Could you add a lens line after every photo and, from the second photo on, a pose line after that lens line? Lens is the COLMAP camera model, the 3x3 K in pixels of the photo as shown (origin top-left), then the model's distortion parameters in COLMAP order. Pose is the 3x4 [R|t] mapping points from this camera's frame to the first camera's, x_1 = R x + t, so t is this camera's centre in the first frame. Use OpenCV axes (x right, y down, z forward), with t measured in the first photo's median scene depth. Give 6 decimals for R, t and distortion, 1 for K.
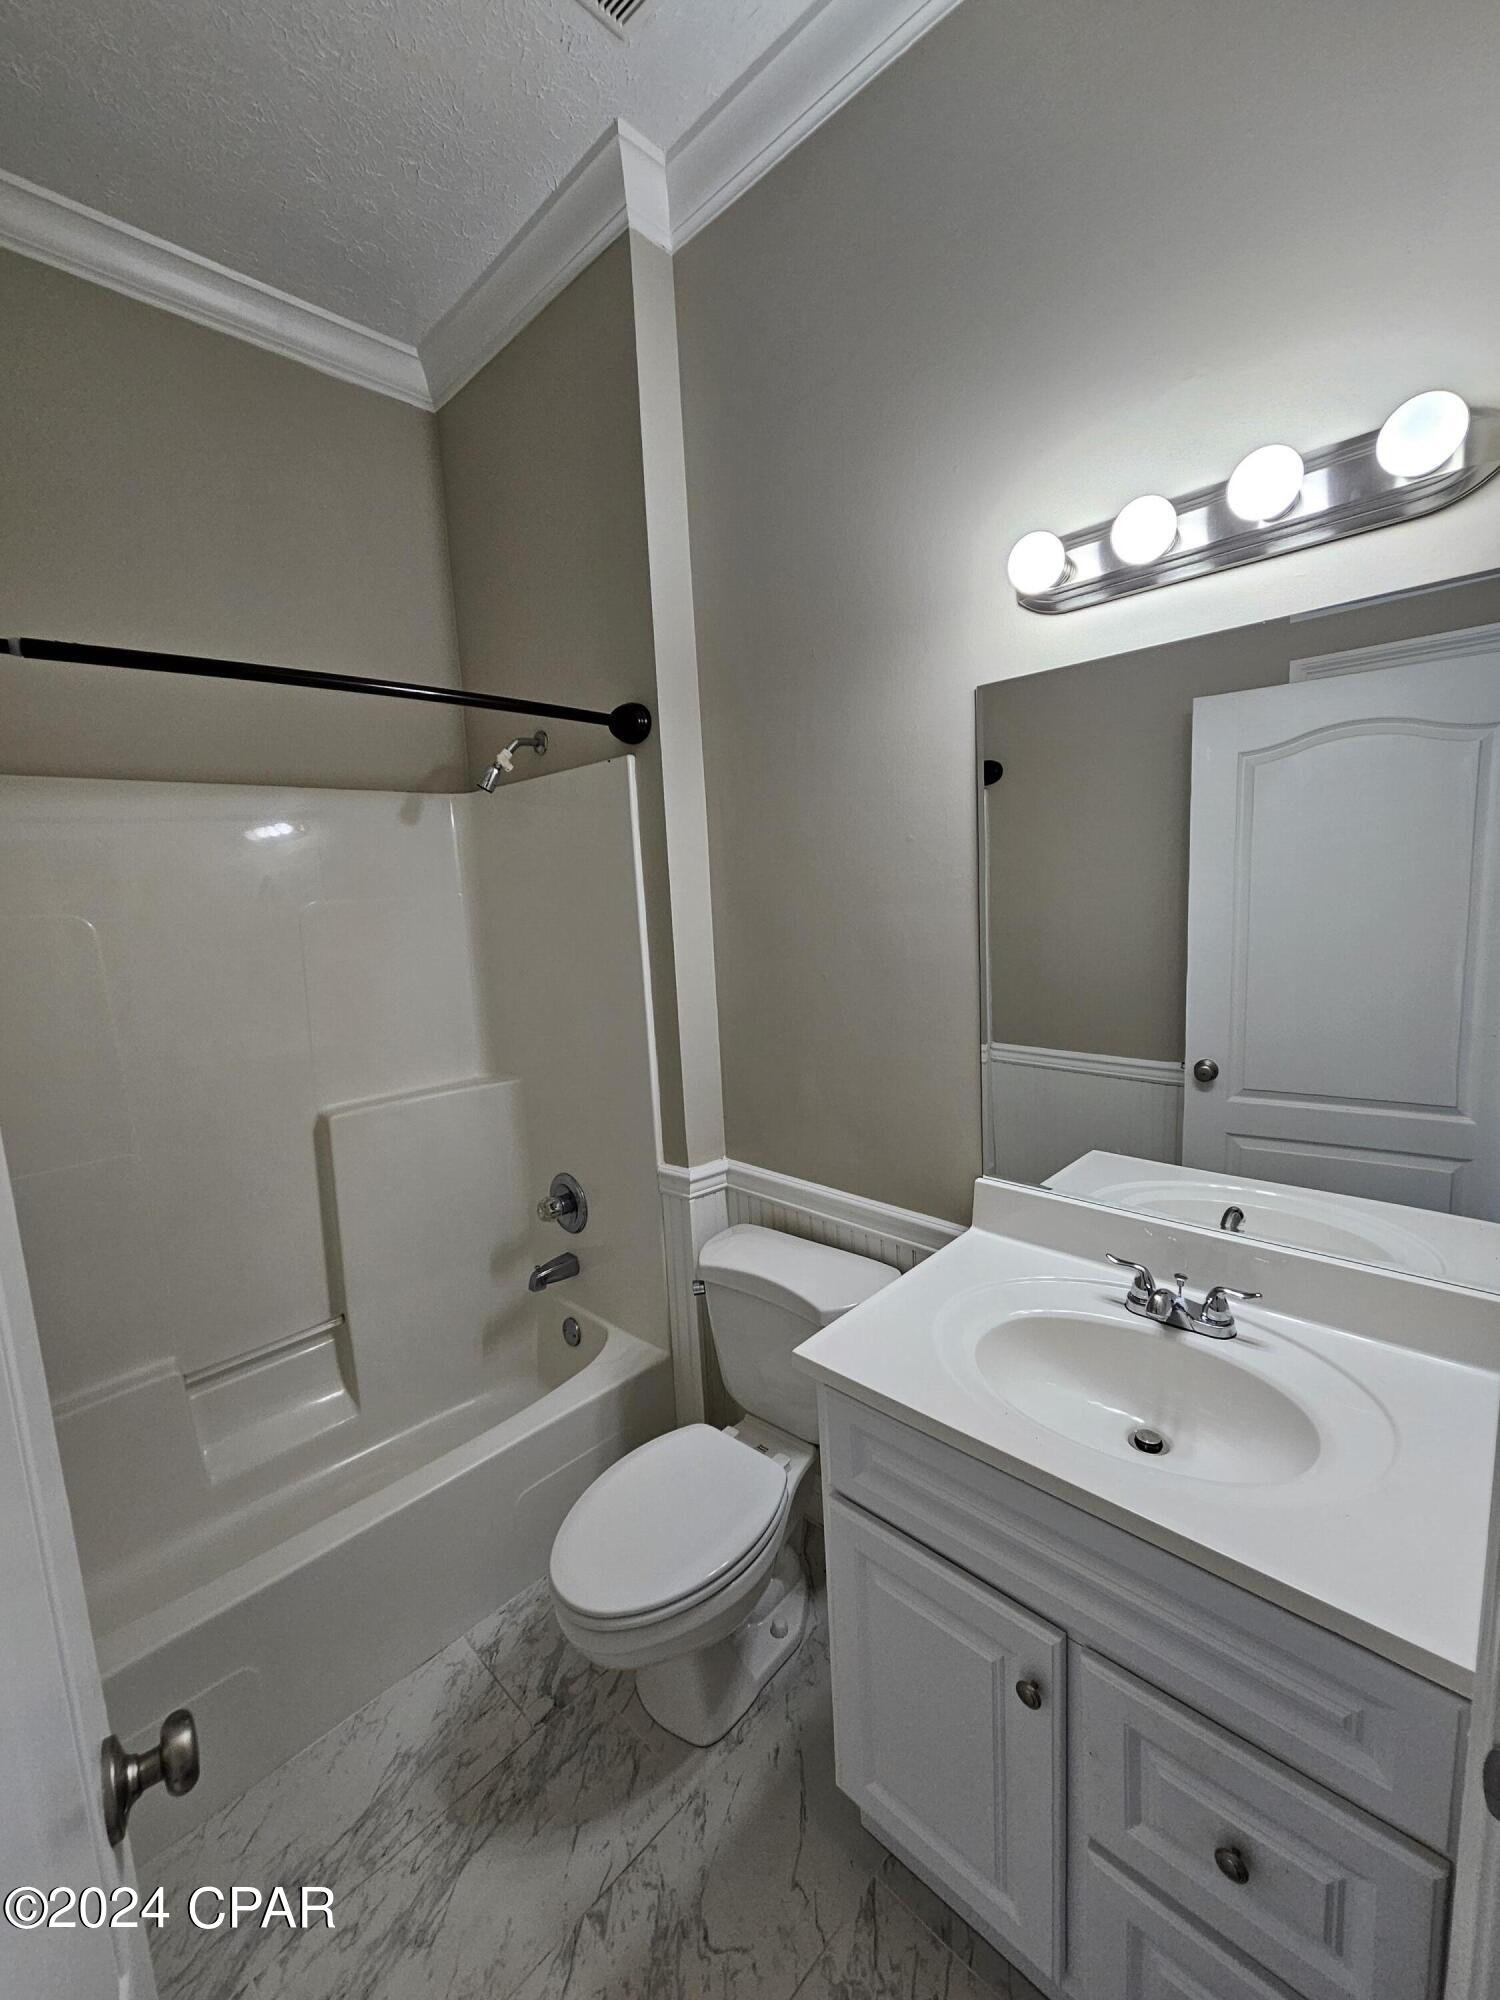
lens RADIAL K [[819.2, 0, 755.7], [0, 819.2, 993.3], [0, 0, 1]] dist [-0.002132, 0.000125]
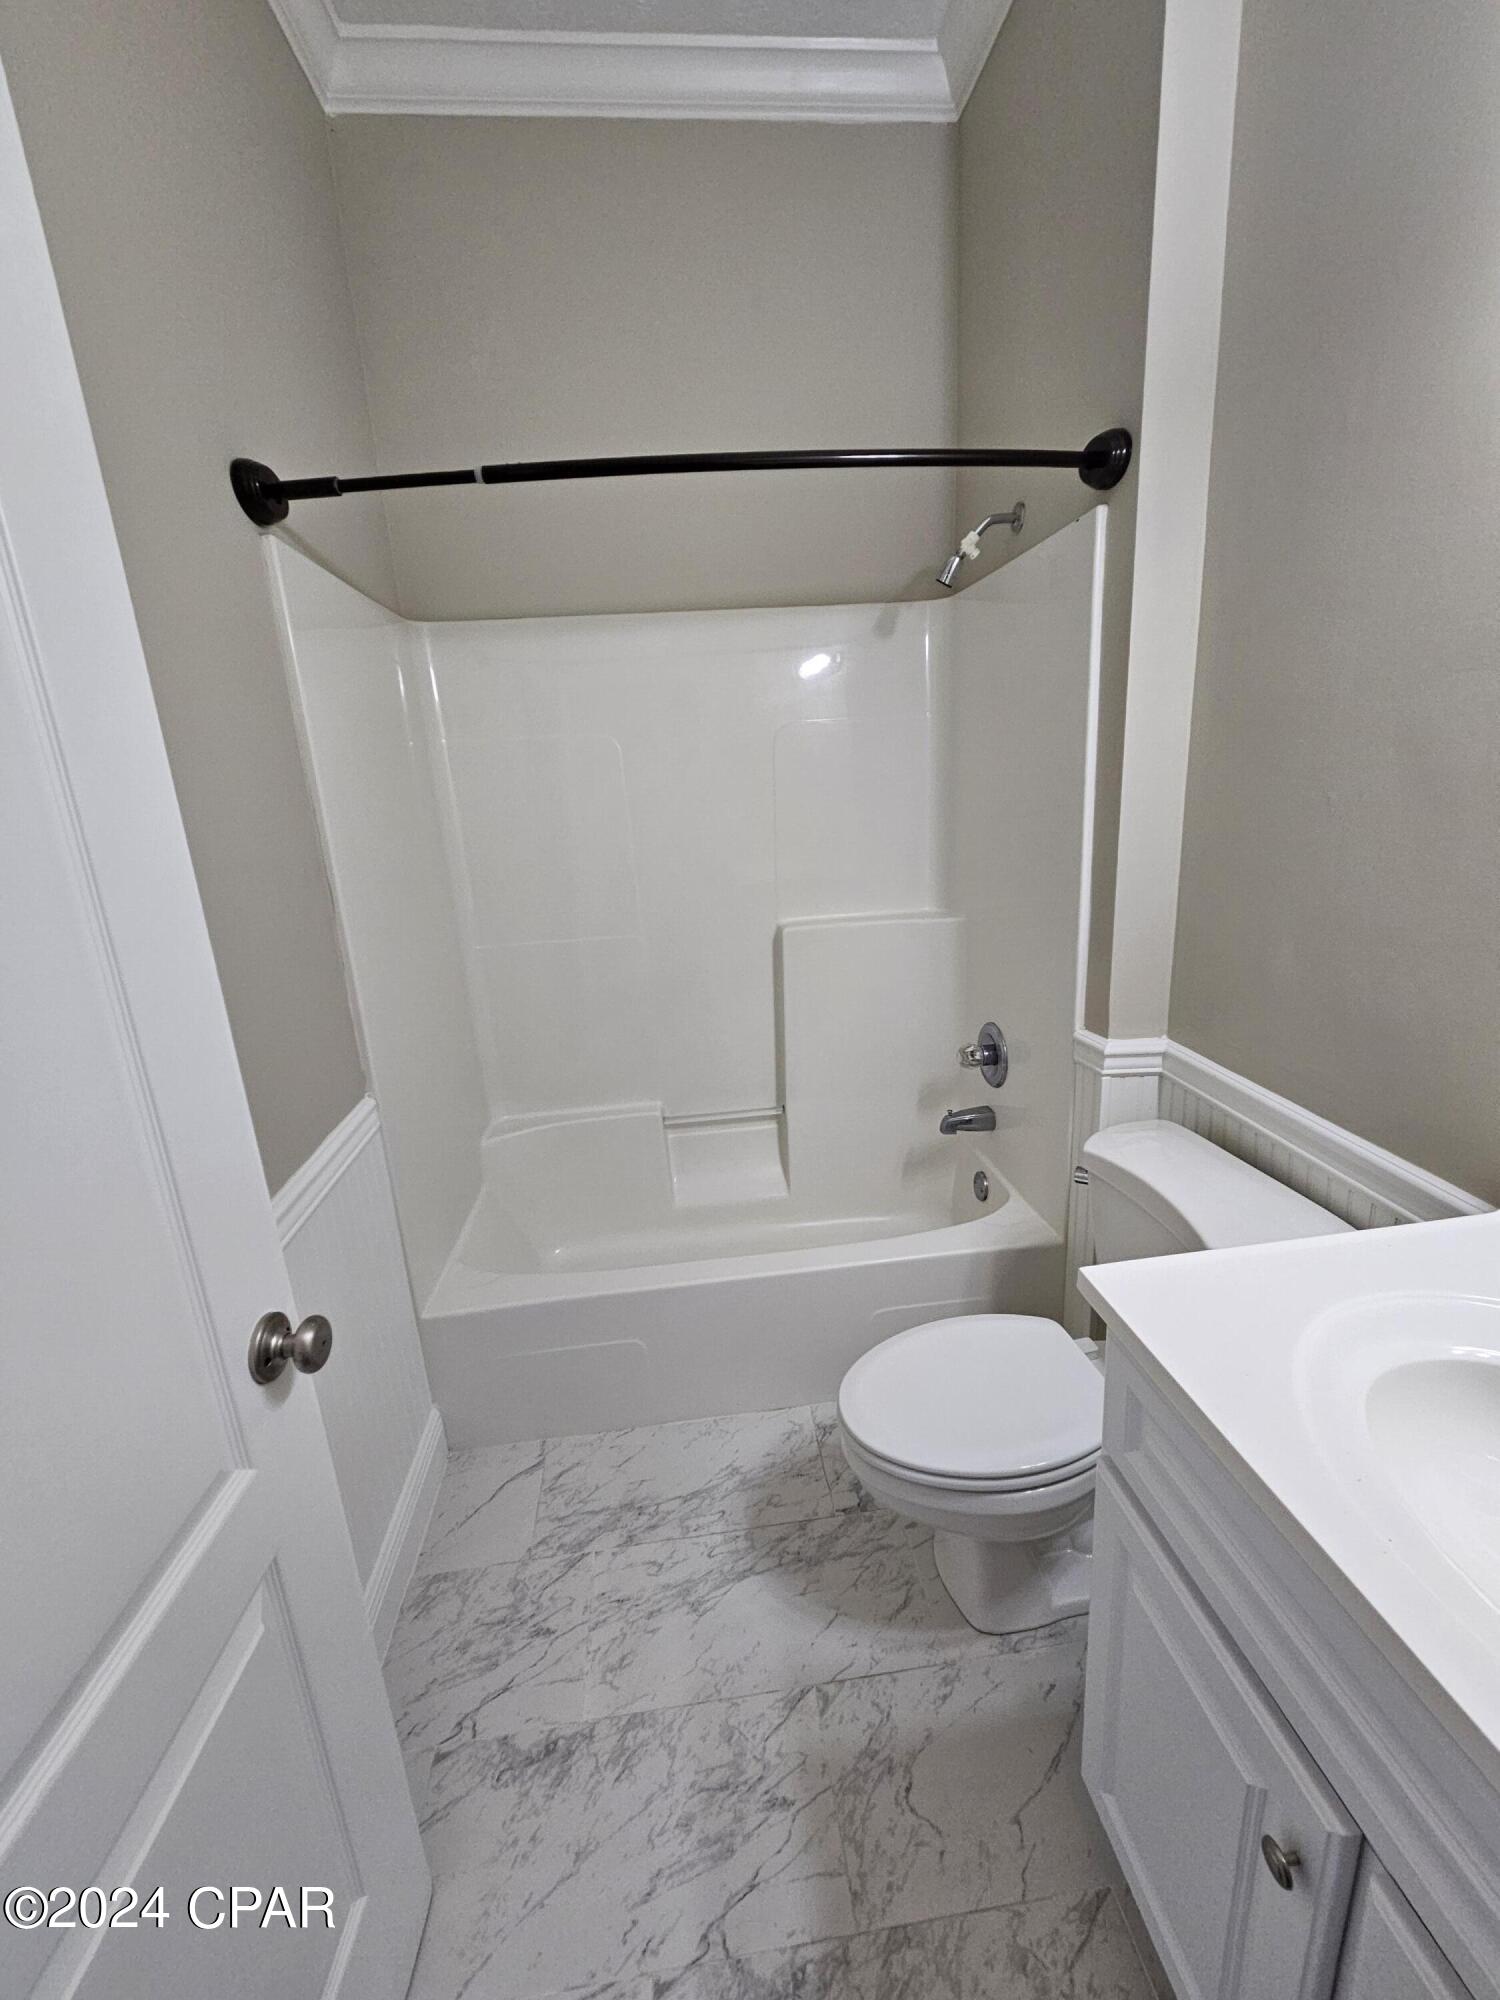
lens RADIAL K [[819.2, 0, 755.7], [0, 819.2, 993.3], [0, 0, 1]] dist [-0.002132, 0.000125]
pose [[0.768883, 0.168740, -0.616722, 0.152303], [-0.063814, 0.979984, 0.188573, 0.036683], [0.636198, -0.105635, 0.764260, 0.155075]]
